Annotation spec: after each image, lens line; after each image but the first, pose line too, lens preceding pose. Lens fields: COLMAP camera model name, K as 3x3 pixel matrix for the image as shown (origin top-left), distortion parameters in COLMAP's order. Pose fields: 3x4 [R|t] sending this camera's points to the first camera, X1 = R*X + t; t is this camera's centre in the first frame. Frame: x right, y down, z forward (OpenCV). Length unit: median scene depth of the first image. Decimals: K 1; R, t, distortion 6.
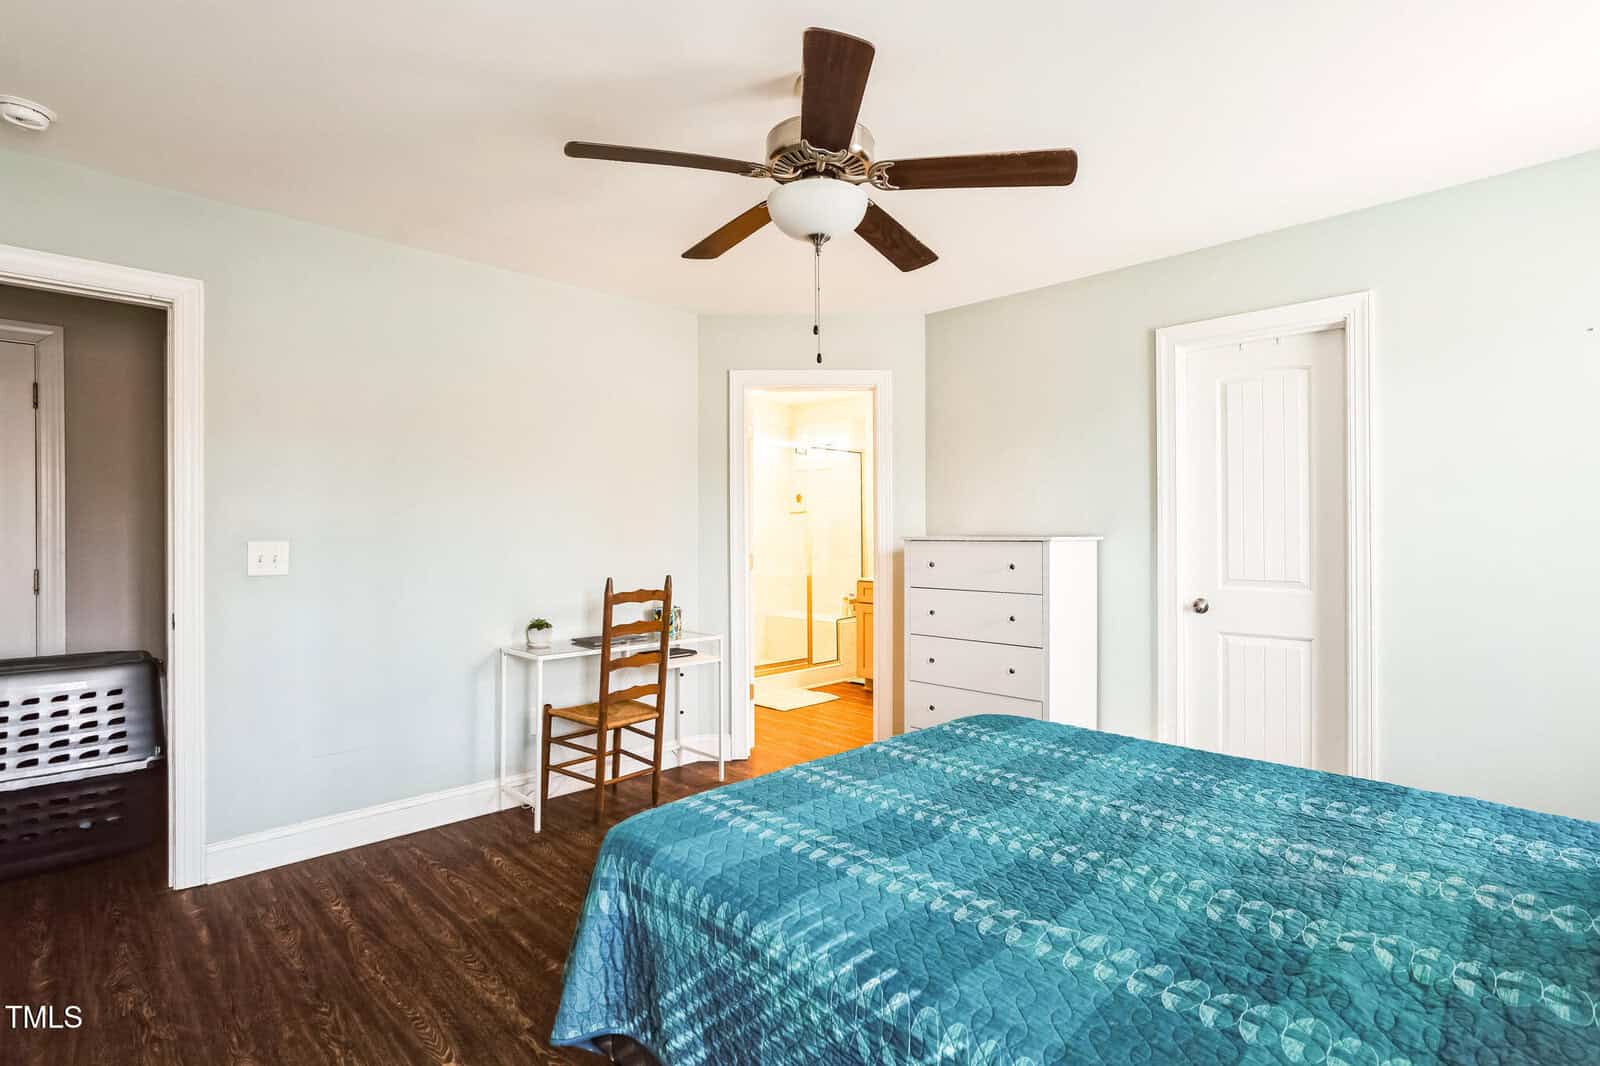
lens RADIAL K [[762.4, 0, 791.3], [0, 762.4, 533.2], [0, 0, 1]] dist [-0.003425, -0.000161]
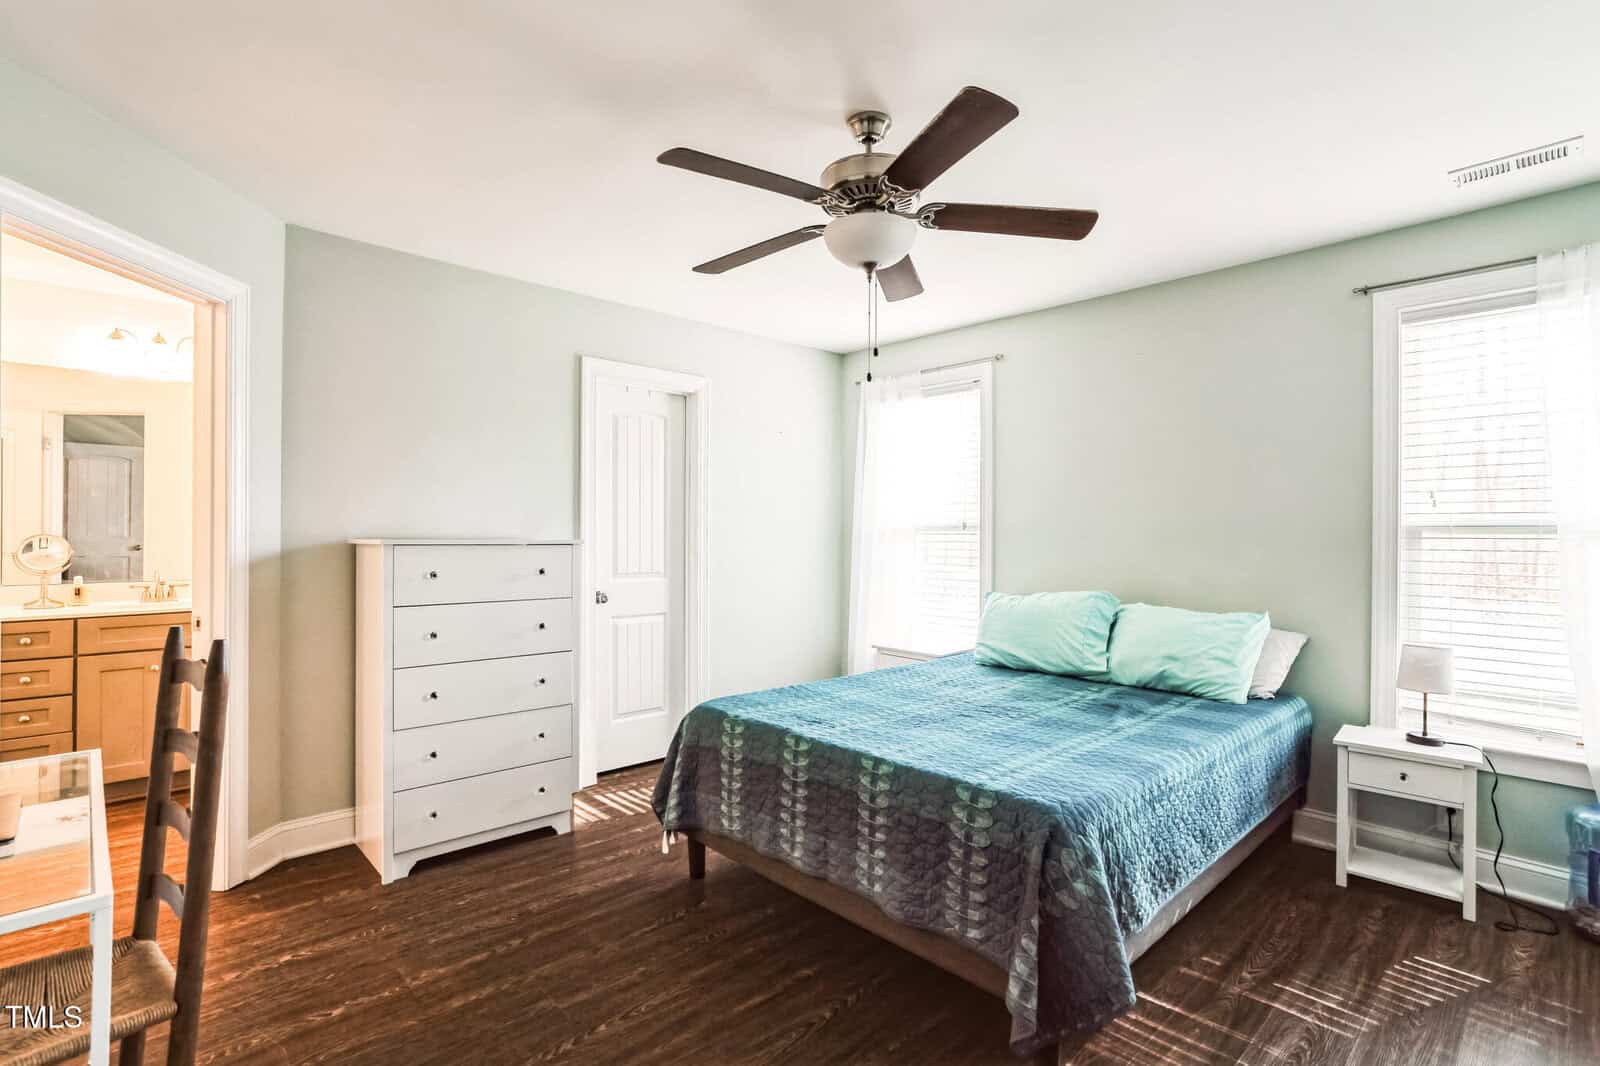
lens RADIAL K [[762.4, 0, 791.4], [0, 762.4, 534.6], [0, 0, 1]] dist [-0.003425, -0.000161]
pose [[0.028888, 0.003026, 0.999578, -0.706277], [-0.003804, 0.999989, -0.002917, -0.000912], [-0.999575, -0.003718, 0.028899, 0.723427]]
